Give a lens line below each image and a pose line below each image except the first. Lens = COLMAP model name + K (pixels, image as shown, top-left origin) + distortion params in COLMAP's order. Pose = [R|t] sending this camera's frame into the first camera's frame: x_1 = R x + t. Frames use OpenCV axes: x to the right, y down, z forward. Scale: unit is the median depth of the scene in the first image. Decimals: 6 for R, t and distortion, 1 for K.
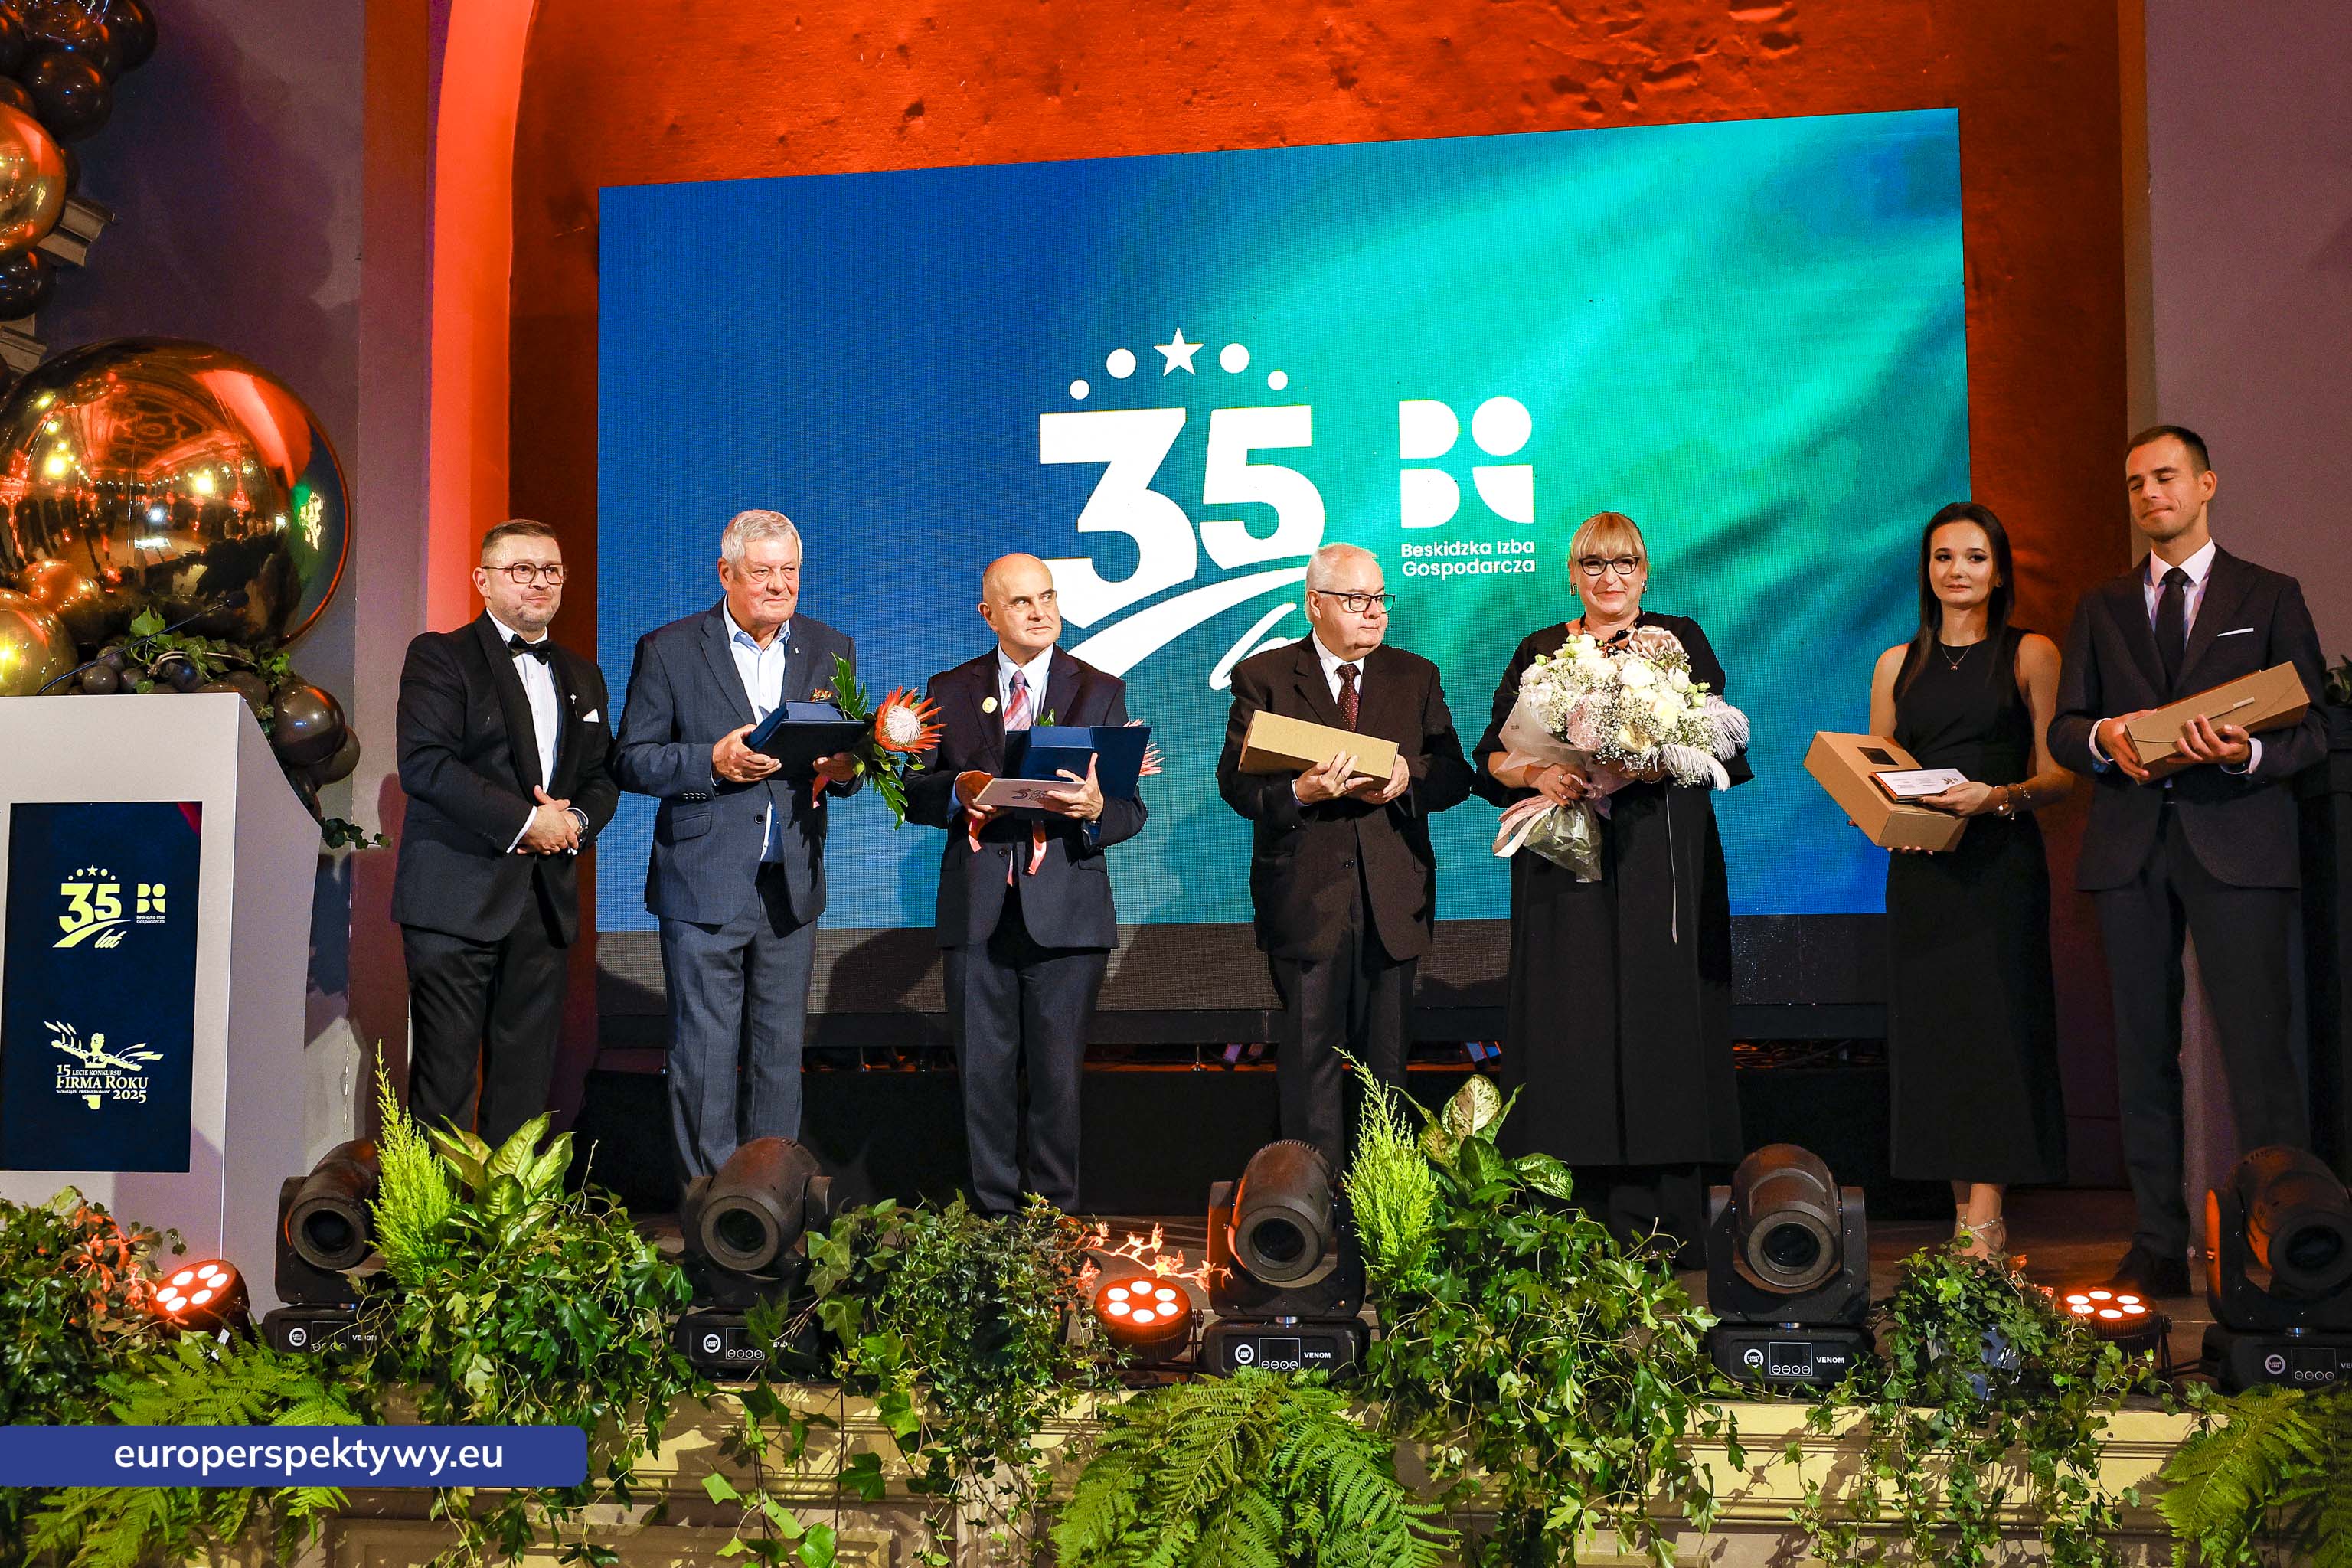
lens RADIAL K [[2876.9, 0, 1176.0], [0, 2876.9, 784.0], [0, 0, 1]] dist [-0.009018, 0.009985]
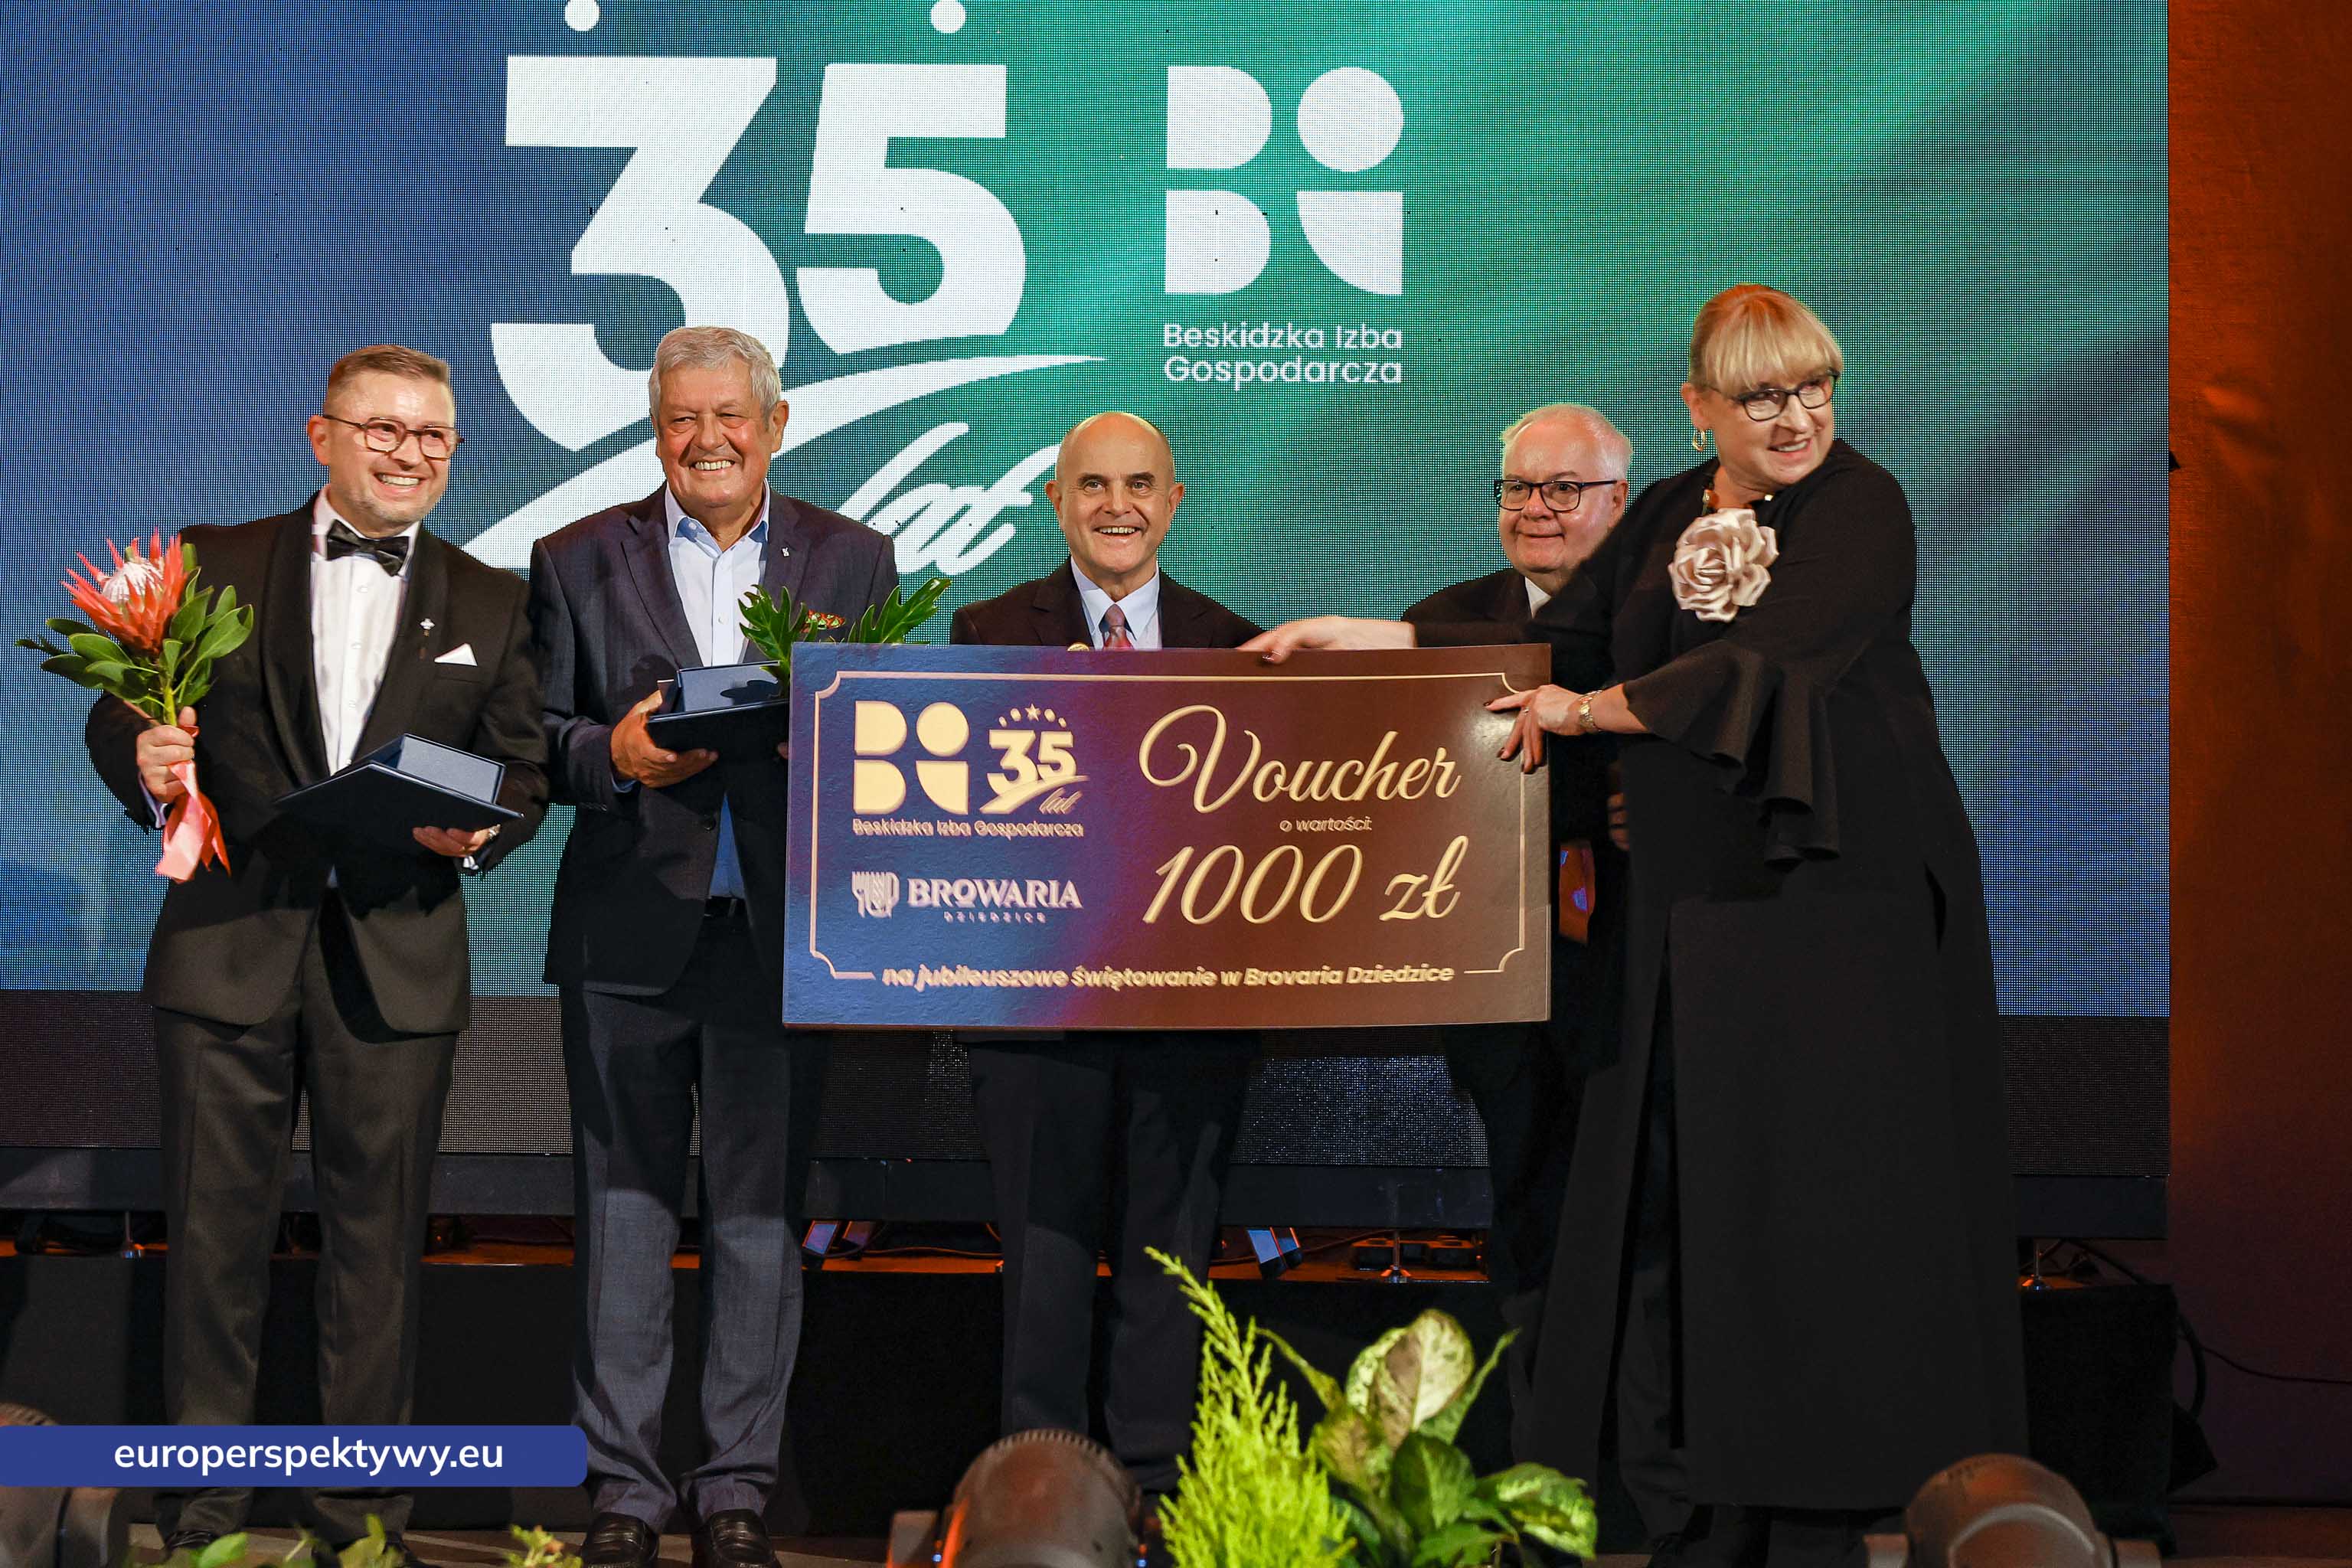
lens RADIAL K [[4391.1, 0, 1176.0], [0, 4391.1, 784.0], [0, 0, 1]] dist [0.022628, -0.048578]
pose [[0.989157, 0.034050, 0.142858, -0.037063], [-0.033716, 0.999420, -0.004762, 0.009135], [-0.142938, -0.000106, 0.989732, 0.164013]]
